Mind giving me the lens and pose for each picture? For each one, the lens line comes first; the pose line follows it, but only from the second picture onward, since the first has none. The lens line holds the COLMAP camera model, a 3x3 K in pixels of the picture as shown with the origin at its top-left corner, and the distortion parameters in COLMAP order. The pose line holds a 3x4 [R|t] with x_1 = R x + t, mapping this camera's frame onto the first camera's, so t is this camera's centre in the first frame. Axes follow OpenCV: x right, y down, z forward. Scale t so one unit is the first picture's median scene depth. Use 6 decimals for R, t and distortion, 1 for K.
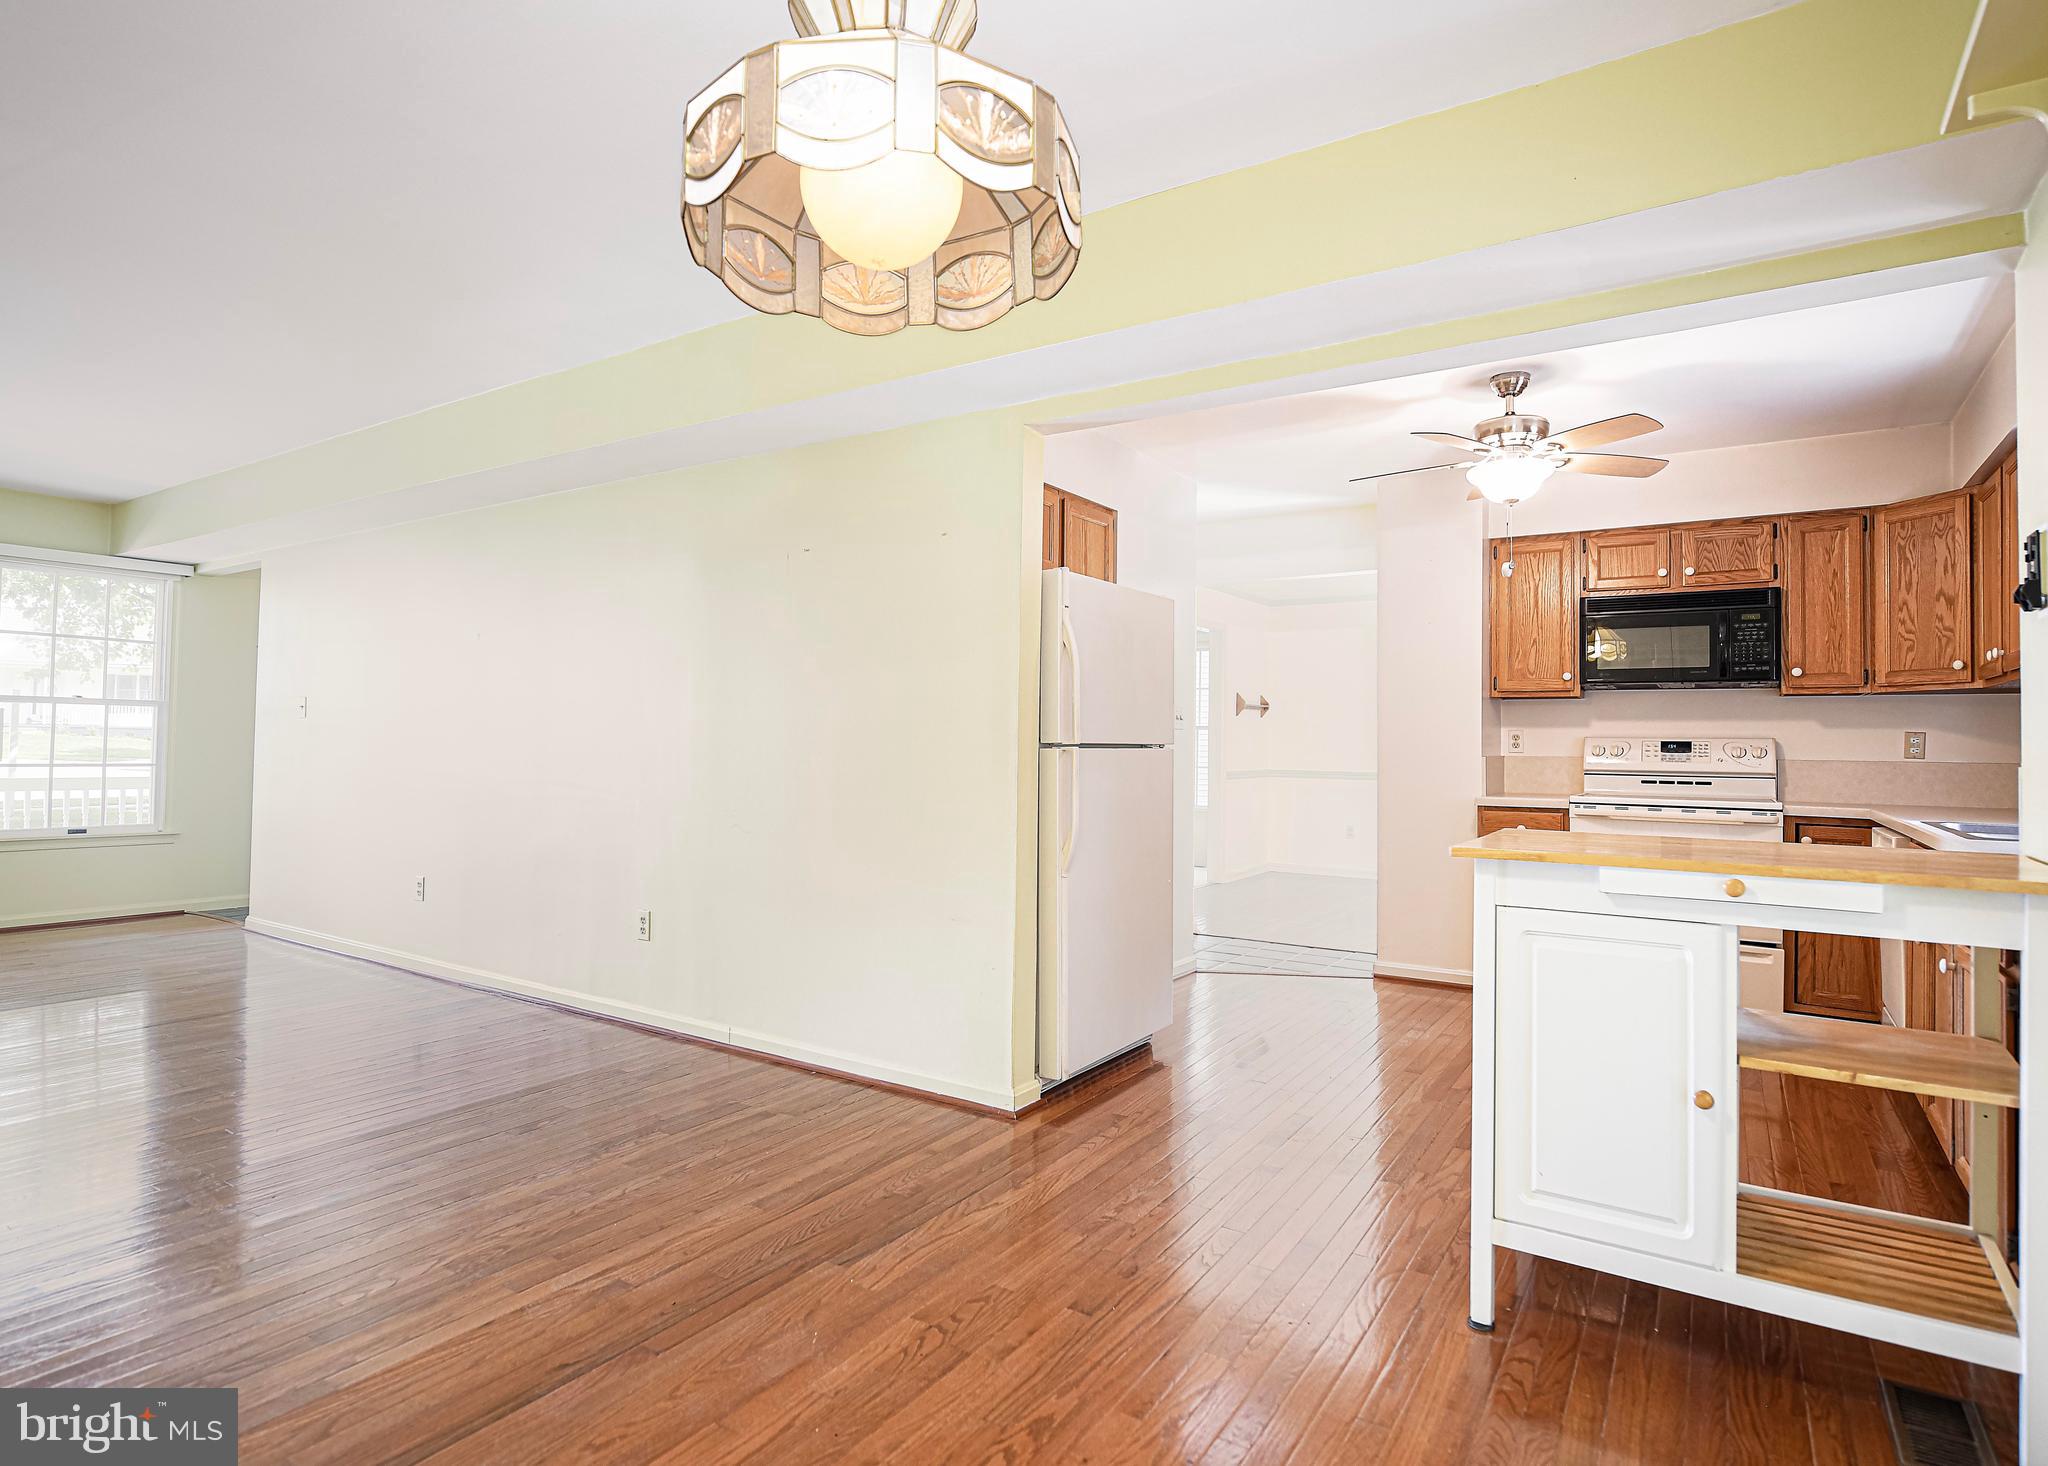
lens RADIAL K [[1099.9, 0, 1034.1], [0, 1099.9, 718.8], [0, 0, 1]] dist [-0.012094, 0.000122]
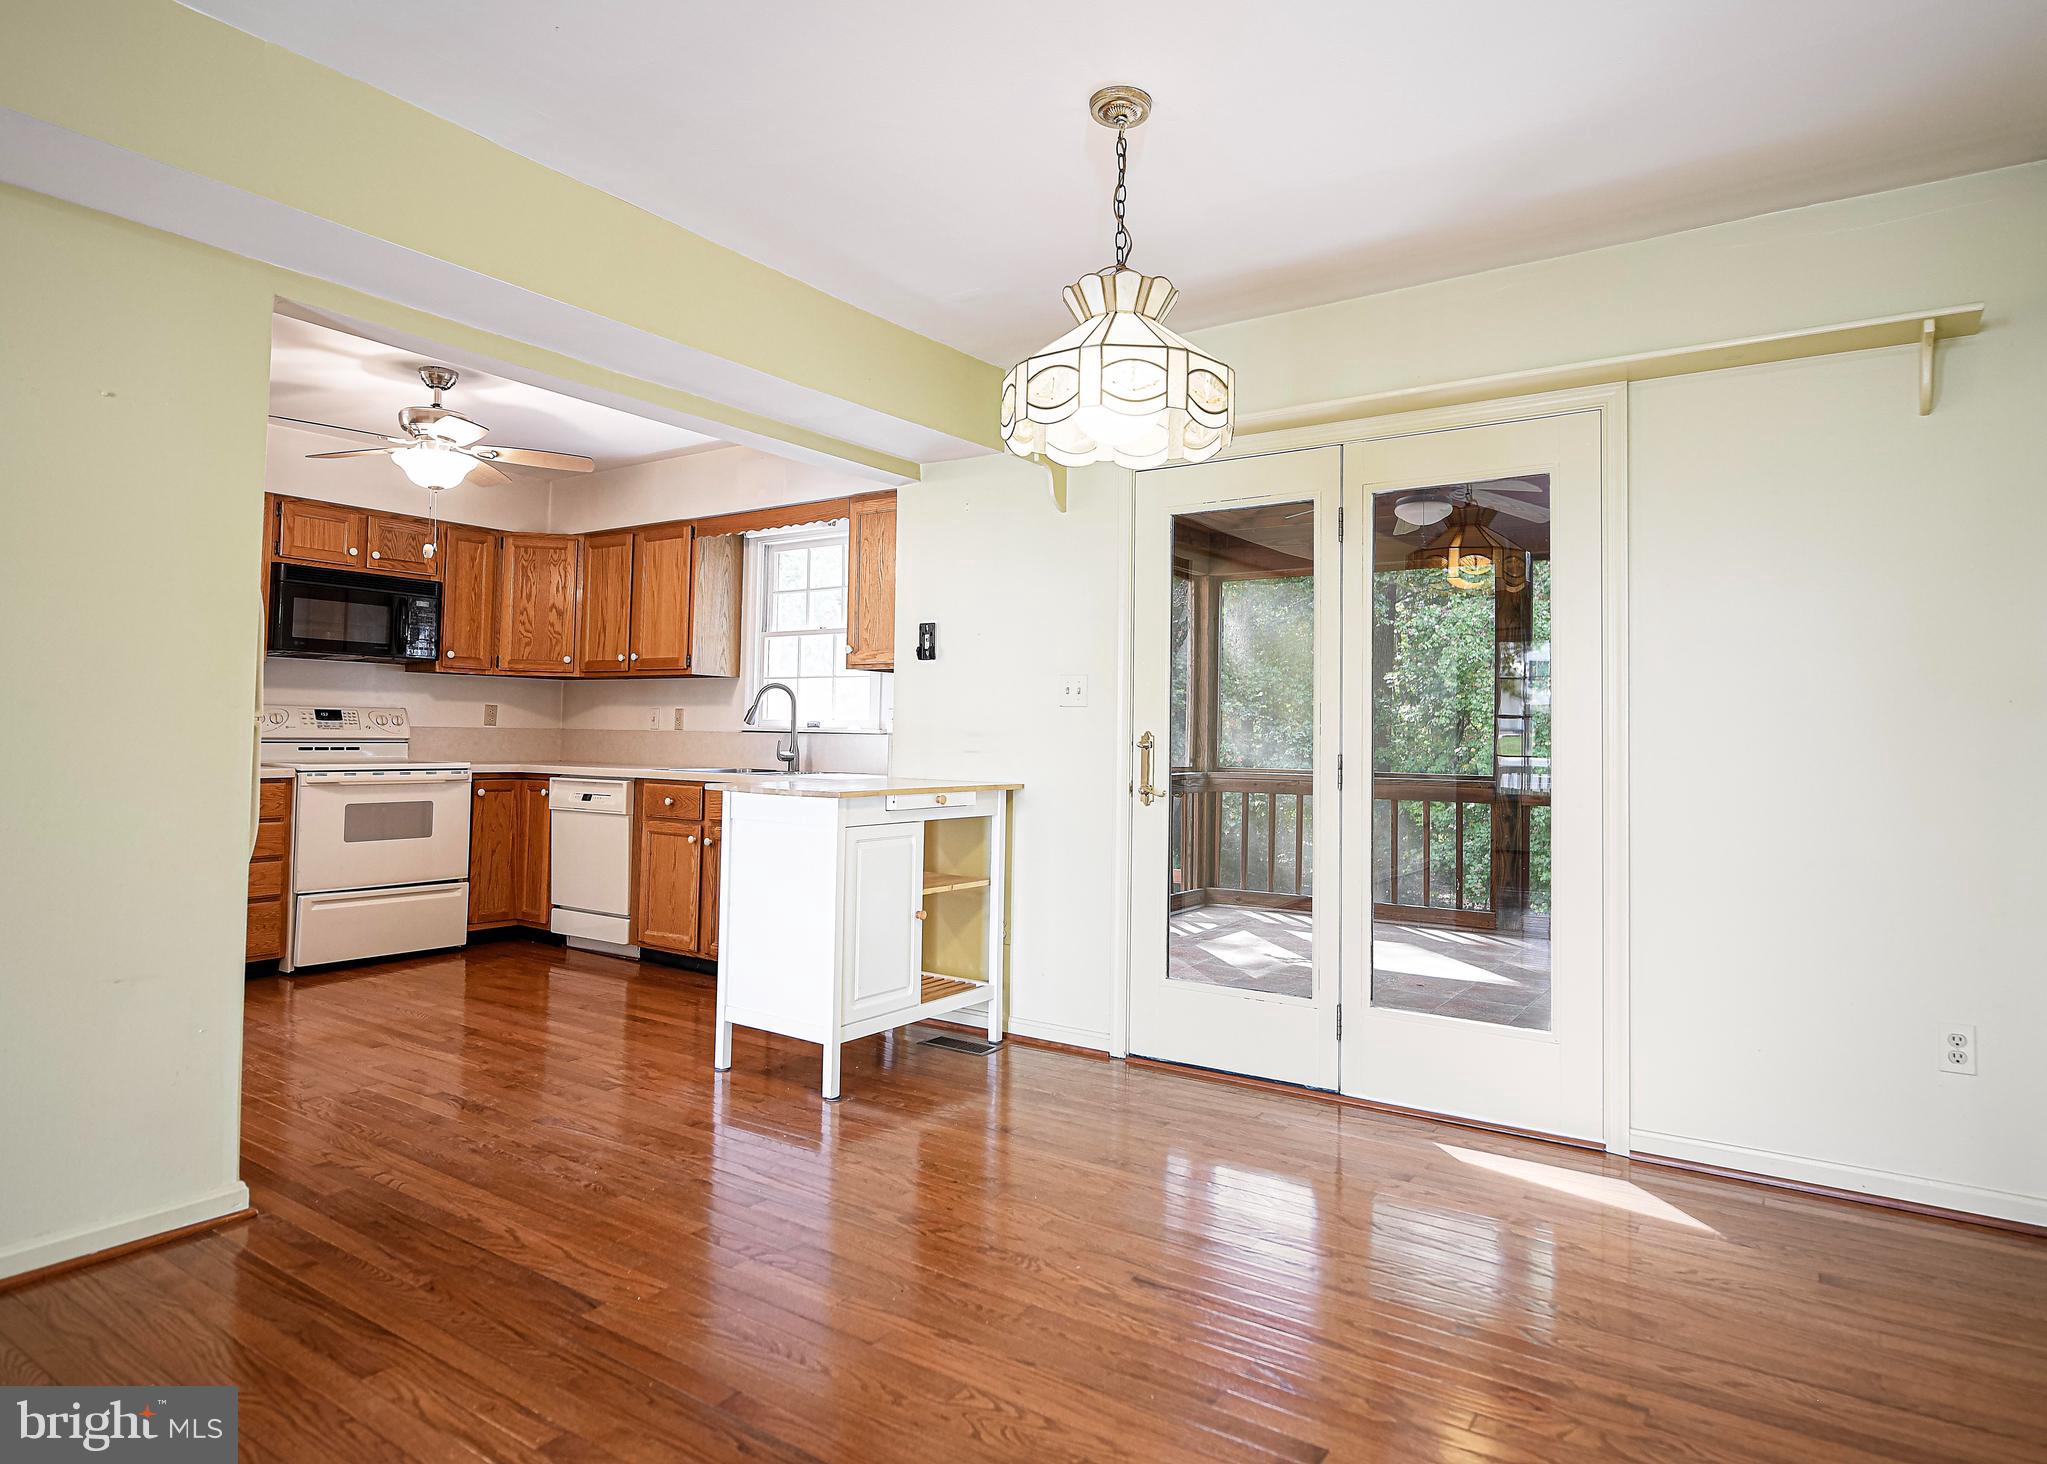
lens RADIAL K [[1137.0, 0, 1065.5], [0, 1137.0, 697.7], [0, 0, 1]] dist [-0.004492, -0.000321]
pose [[0.004198, 0.017708, 0.999834, -0.546959], [-0.040998, 0.999006, -0.017521, -0.000743], [-0.999150, -0.040917, 0.004920, 0.308920]]
